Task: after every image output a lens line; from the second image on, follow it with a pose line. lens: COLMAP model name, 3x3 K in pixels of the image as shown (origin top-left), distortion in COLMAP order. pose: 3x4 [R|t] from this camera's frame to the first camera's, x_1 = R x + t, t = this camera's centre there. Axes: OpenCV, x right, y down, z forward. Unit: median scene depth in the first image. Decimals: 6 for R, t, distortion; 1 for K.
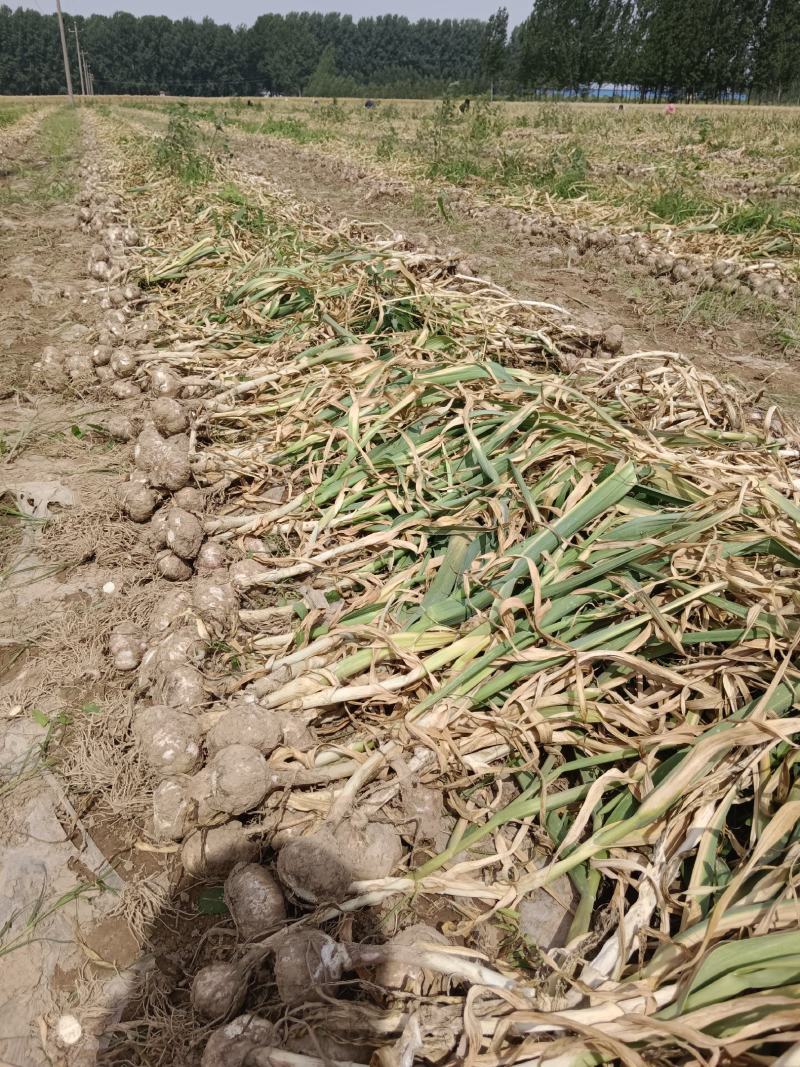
lens RADIAL K [[801.8, 0, 400.9], [0, 801.8, 536.8], [0, 0, 1]] dist [0.086861, -0.166673]
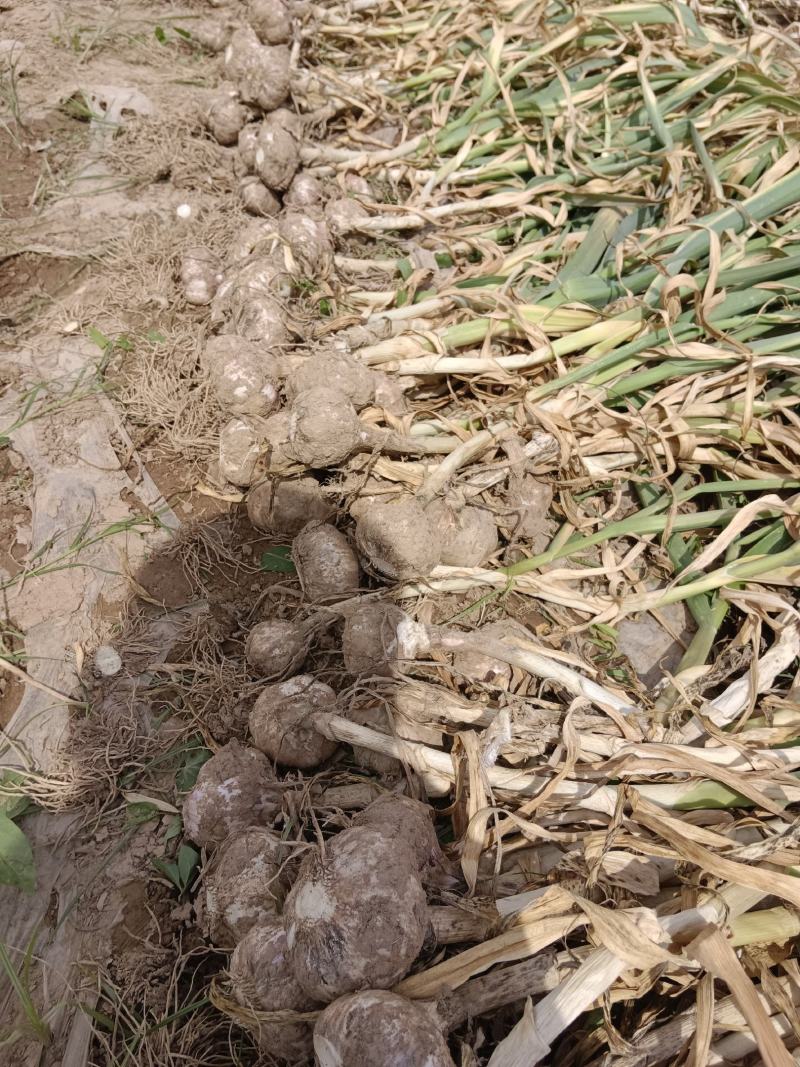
lens RADIAL K [[801.8, 0, 400.9], [0, 801.8, 536.8], [0, 0, 1]] dist [0.086861, -0.166673]
pose [[0.983988, 0.170329, -0.052499, -0.044058], [-0.145095, 0.936556, 0.319078, 0.098214], [0.103517, -0.306351, 0.946273, 0.145861]]
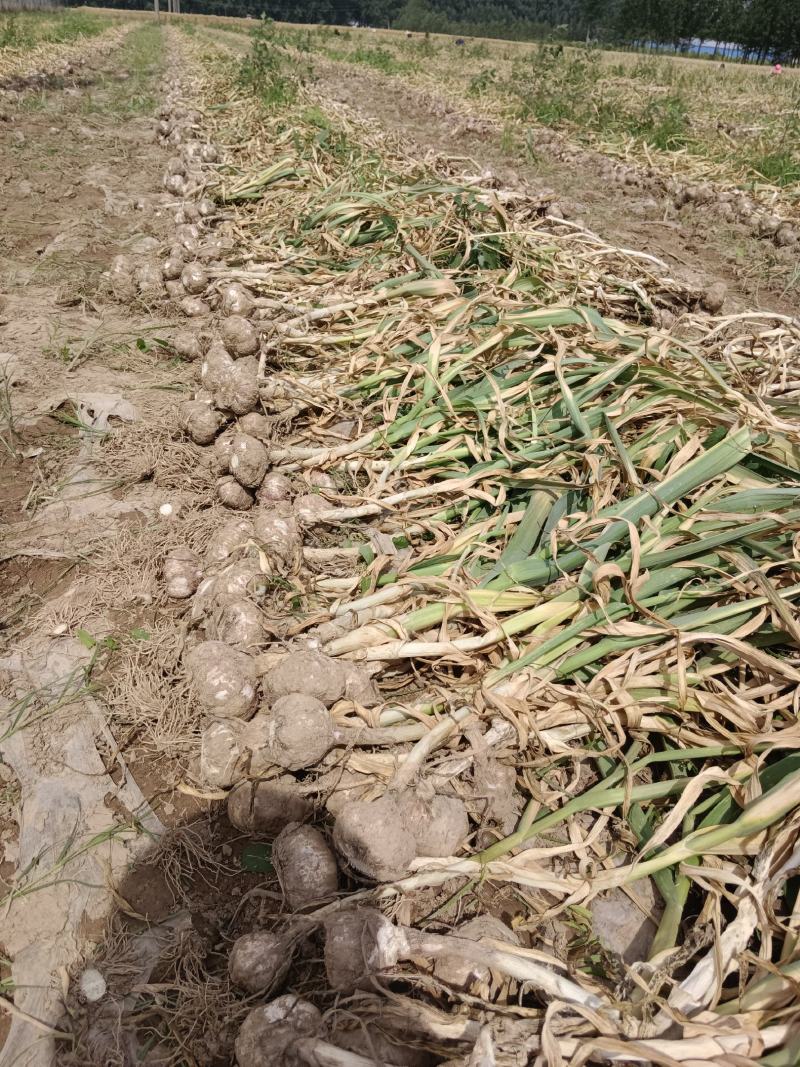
lens RADIAL K [[801.8, 0, 400.9], [0, 801.8, 536.8], [0, 0, 1]] dist [0.086861, -0.166673]
pose [[0.993783, 0.099964, -0.049017, -0.048740], [-0.096958, 0.993461, 0.060278, 0.014004], [0.054722, -0.055150, 0.996977, 0.092068]]
